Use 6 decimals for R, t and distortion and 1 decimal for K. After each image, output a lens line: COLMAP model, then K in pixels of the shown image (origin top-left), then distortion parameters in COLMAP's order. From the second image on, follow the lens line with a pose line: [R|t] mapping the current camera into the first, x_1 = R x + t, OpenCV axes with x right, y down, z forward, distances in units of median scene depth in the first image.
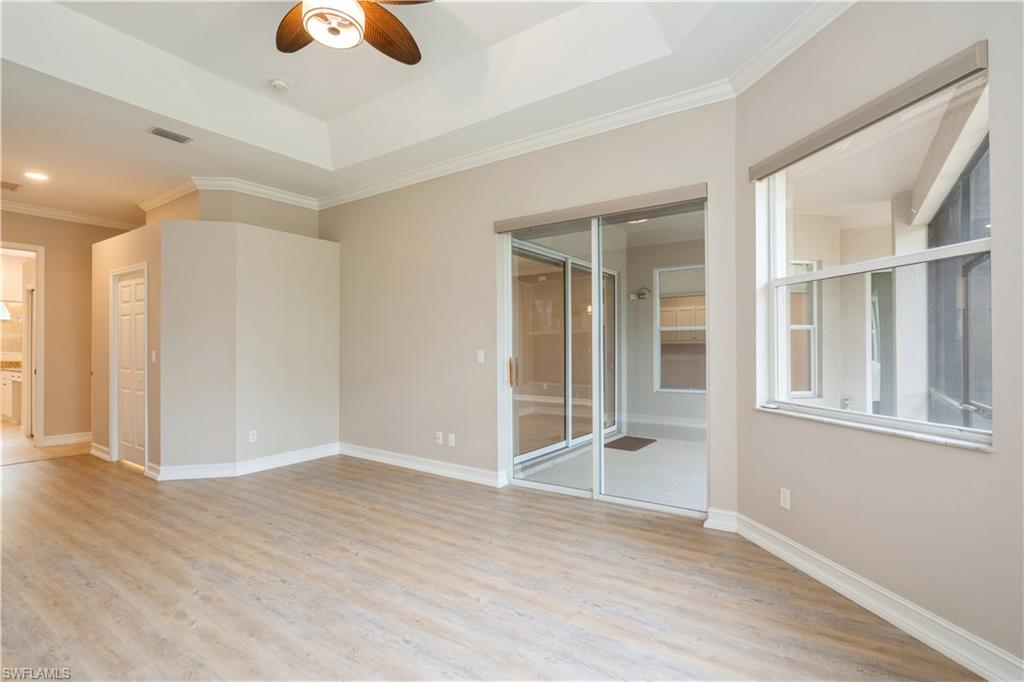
lens RADIAL K [[485.5, 0, 518.3], [0, 485.5, 343.4], [0, 0, 1]] dist [-0.007814, 0.001076]
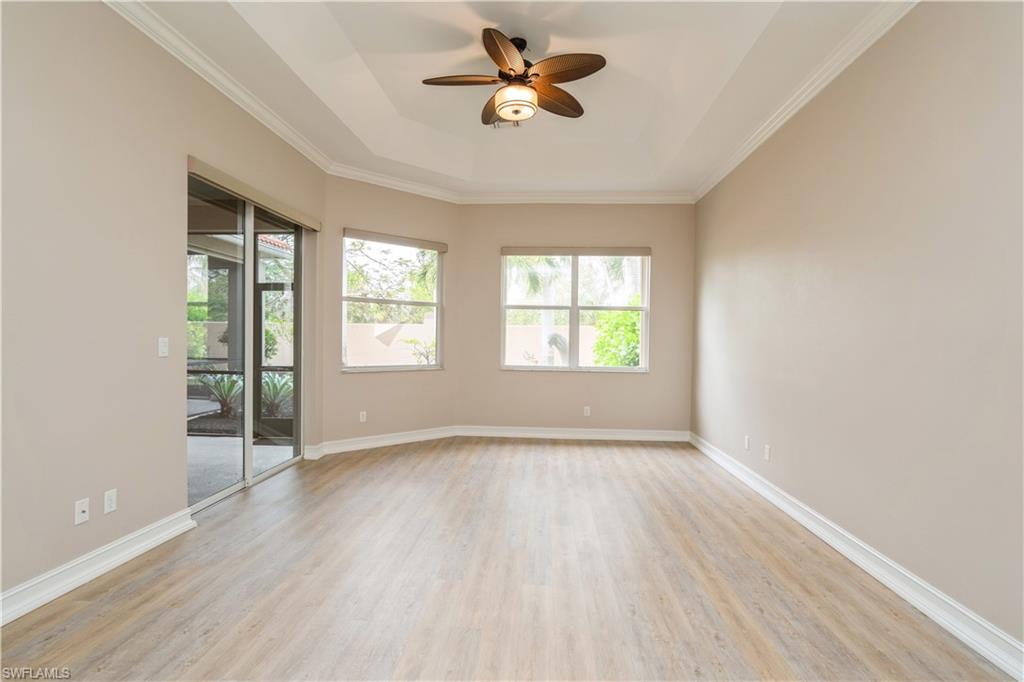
lens RADIAL K [[485.5, 0, 507.1], [0, 485.5, 347.0], [0, 0, 1]] dist [-0.007814, 0.001076]
pose [[-0.494303, -0.020229, 0.869054, -1.133897], [-0.023529, 0.999674, 0.009886, 0.015550], [-0.868971, -0.015561, -0.494618, 1.214146]]
